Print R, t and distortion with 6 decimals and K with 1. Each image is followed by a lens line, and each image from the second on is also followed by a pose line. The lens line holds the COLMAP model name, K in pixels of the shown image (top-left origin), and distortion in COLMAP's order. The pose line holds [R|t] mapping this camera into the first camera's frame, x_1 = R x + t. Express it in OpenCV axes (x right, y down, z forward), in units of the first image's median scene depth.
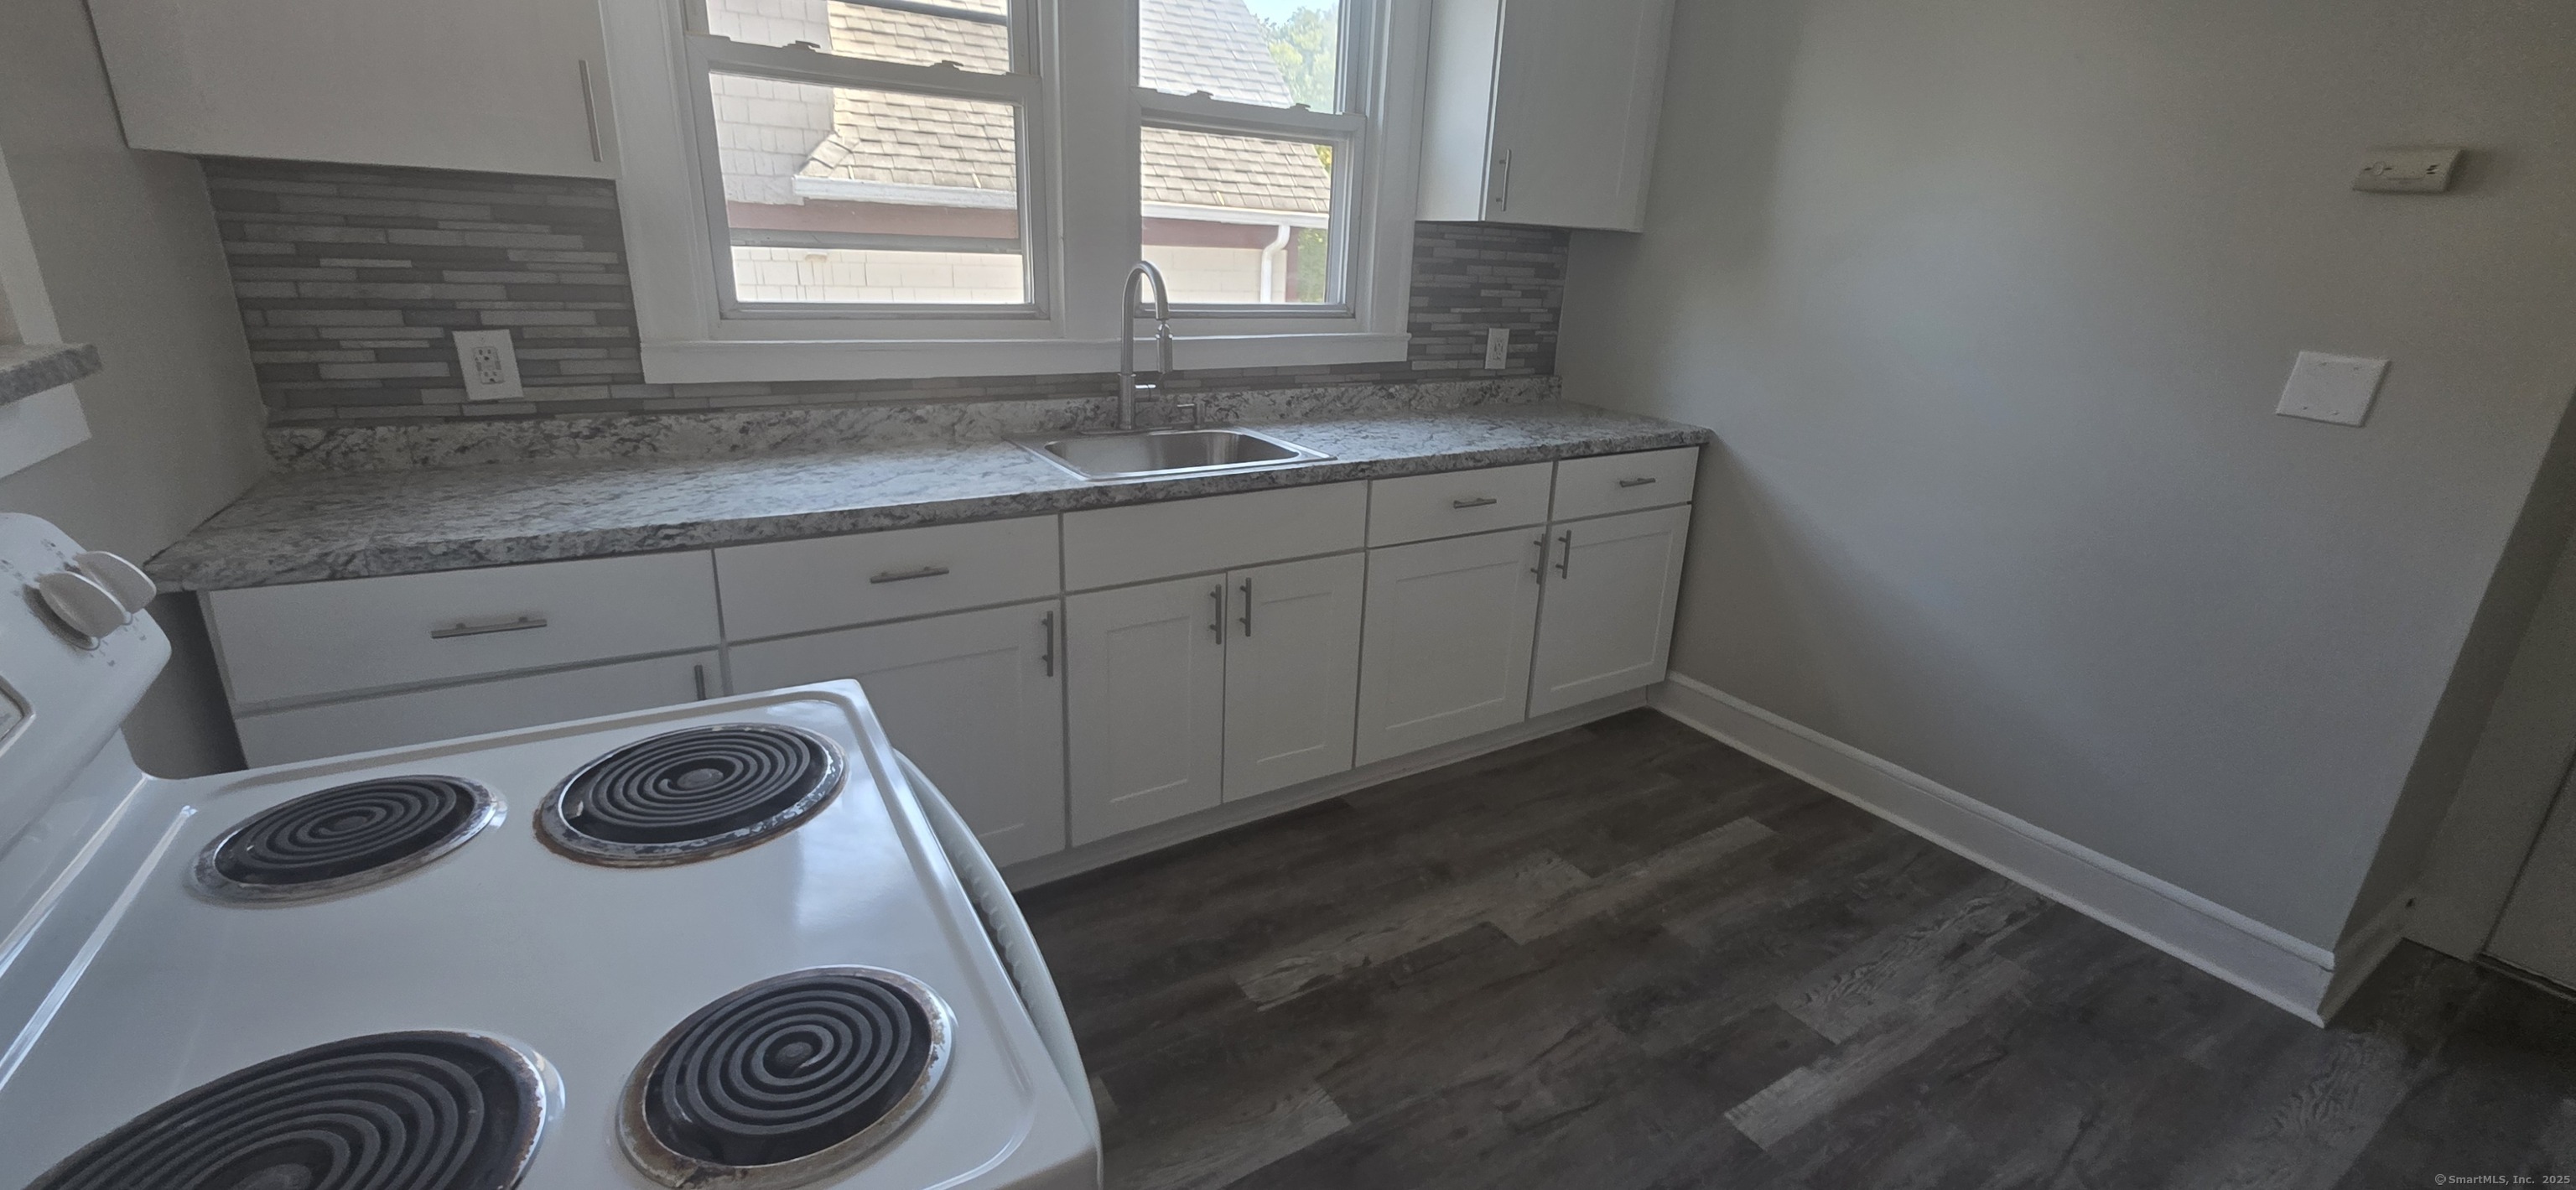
lens RADIAL K [[1040.5, 0, 1287.5], [0, 1040.5, 581.2], [0, 0, 1]] dist [-0.001145, 0.000047]
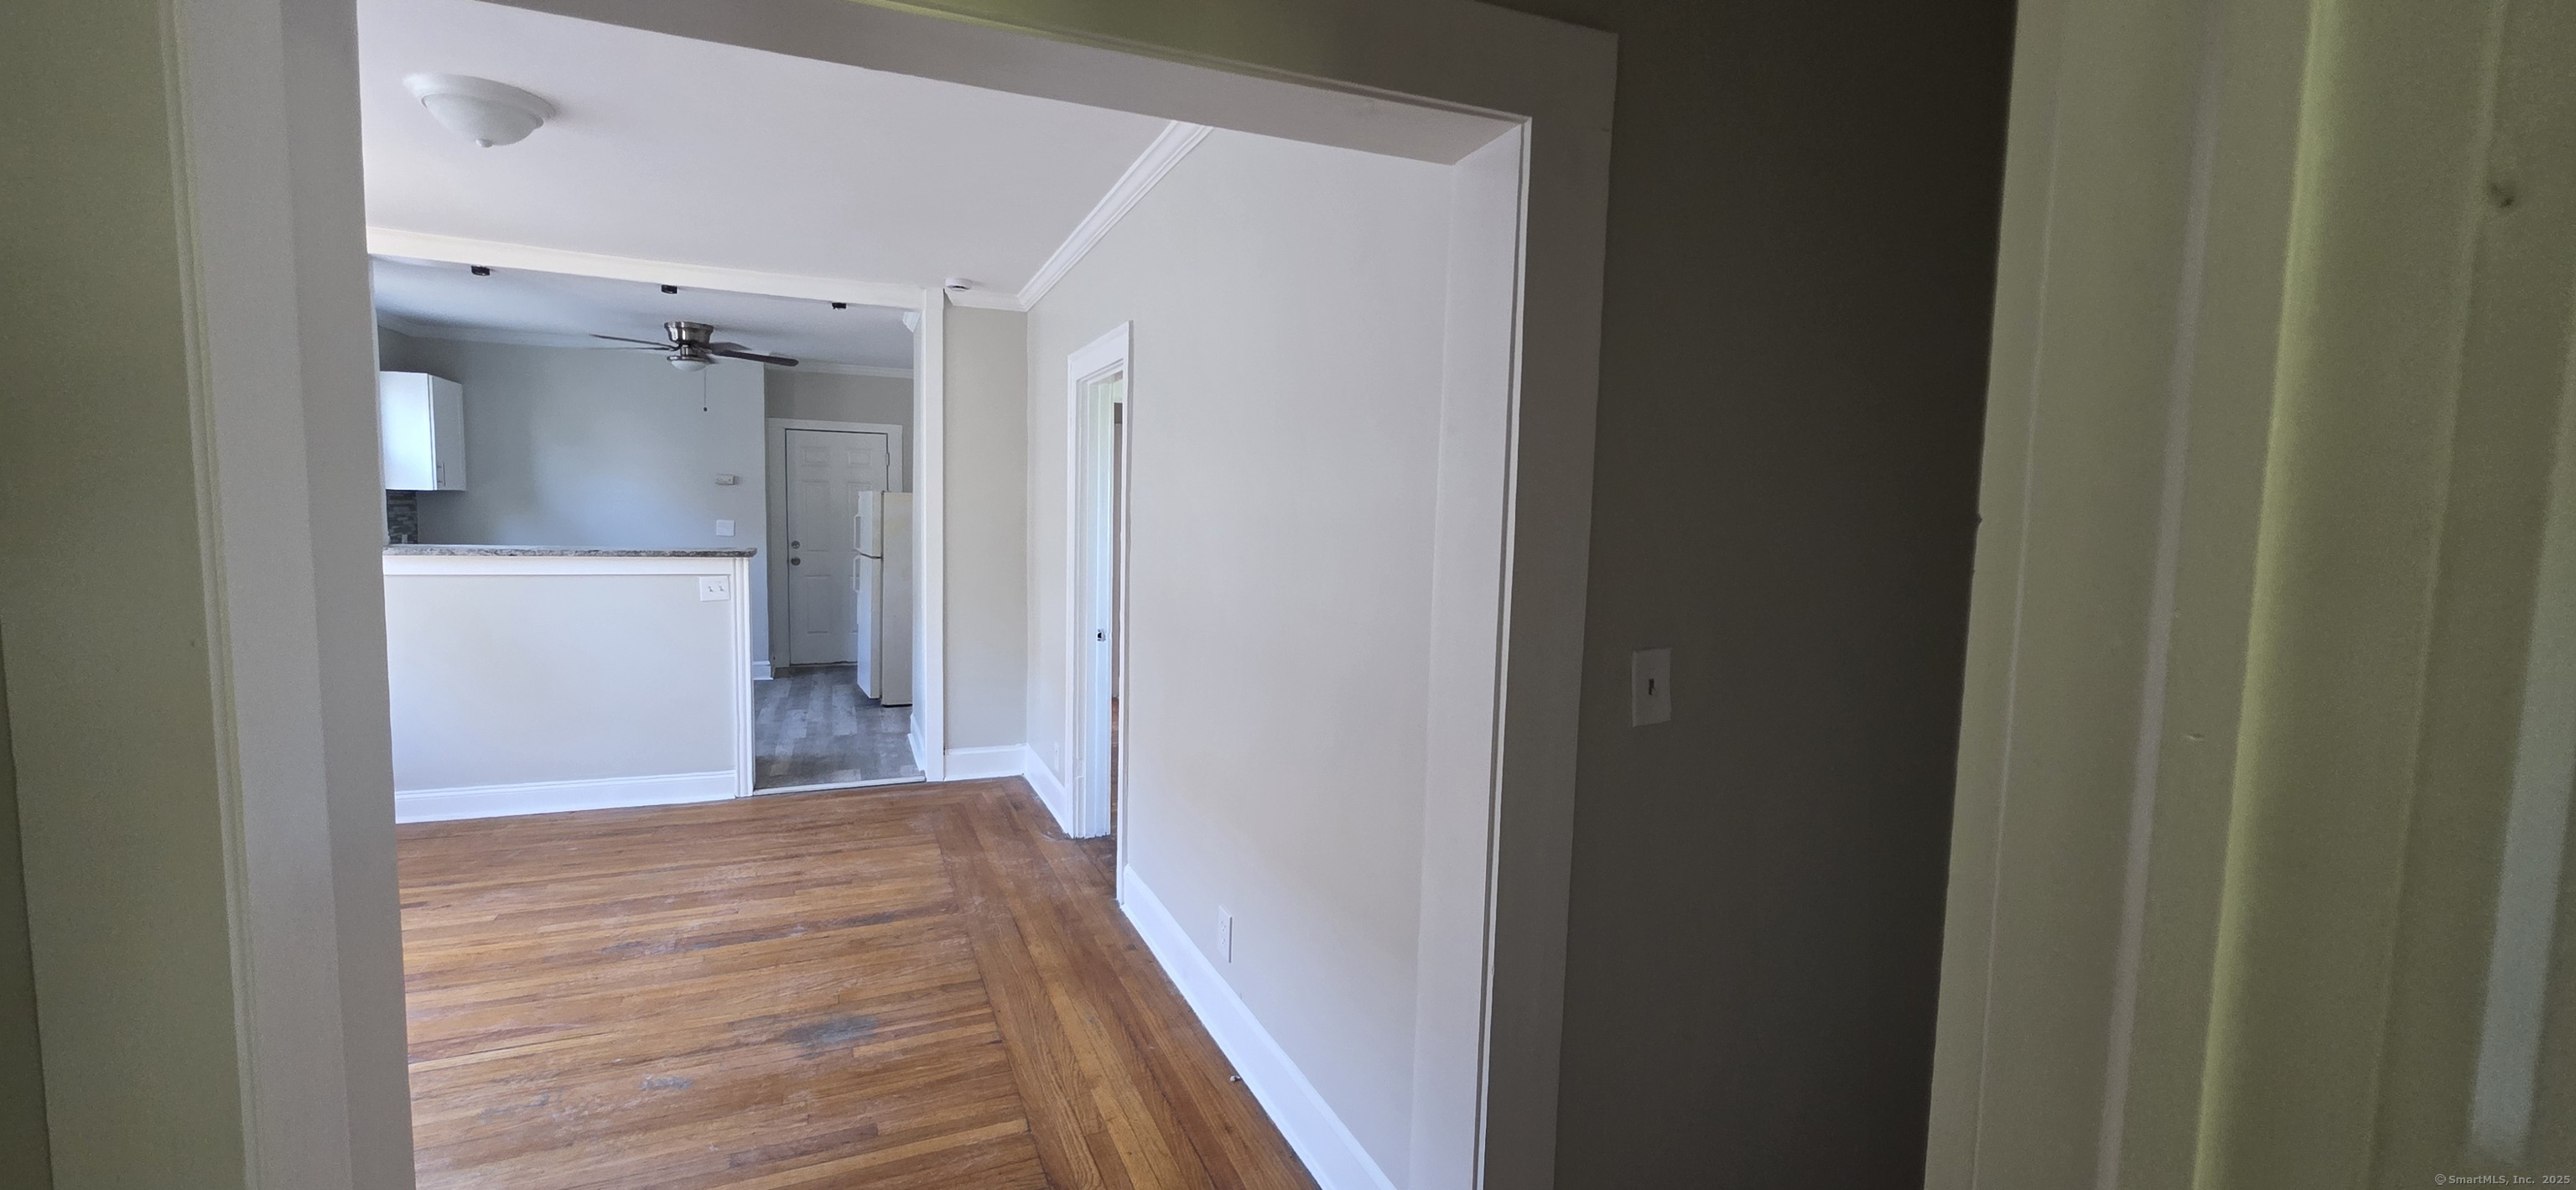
lens RADIAL K [[1025.0, 0, 1278.1], [0, 1025.0, 589.3], [0, 0, 1]] dist [0.001910, 0.000146]
pose [[0.155291, -0.122741, 0.980214, -2.203116], [0.290043, 0.954185, 0.073531, 0.316596], [-0.944330, 0.272886, 0.183776, -1.448614]]
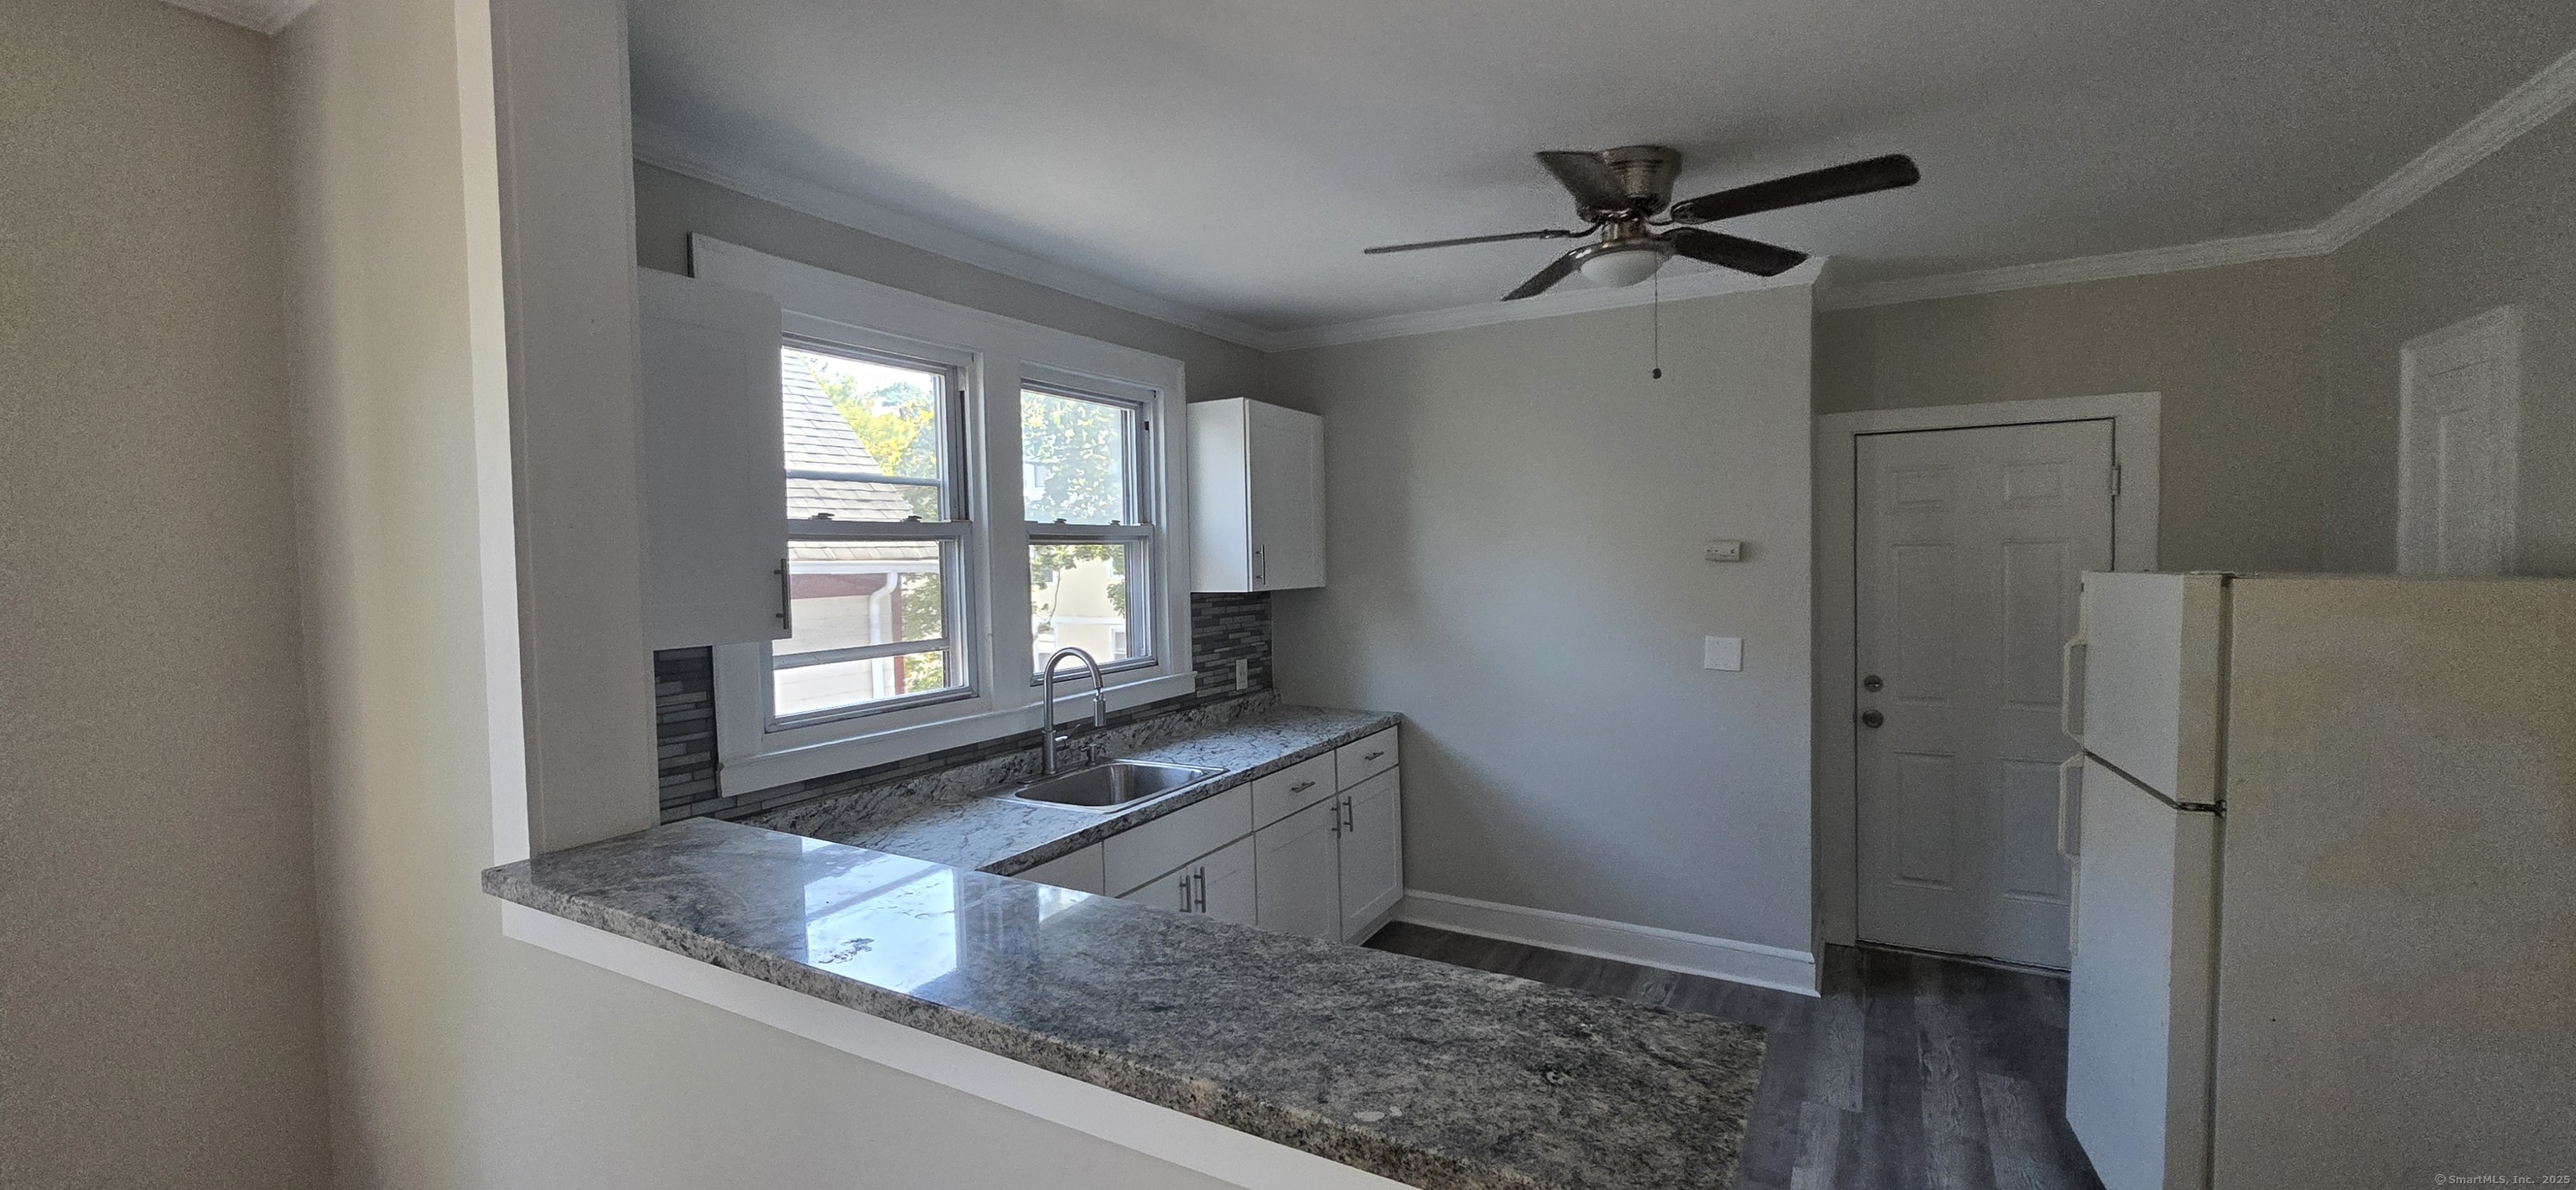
lens RADIAL K [[1032.5, 0, 1283.2], [0, 1032.5, 592.5], [0, 0, 1]] dist [0.003259, -0.000494]
pose [[0.881633, -0.077215, 0.465575, -0.511060], [0.199898, 0.954755, -0.220191, -0.025280], [-0.427508, 0.287195, 0.857179, -0.285939]]
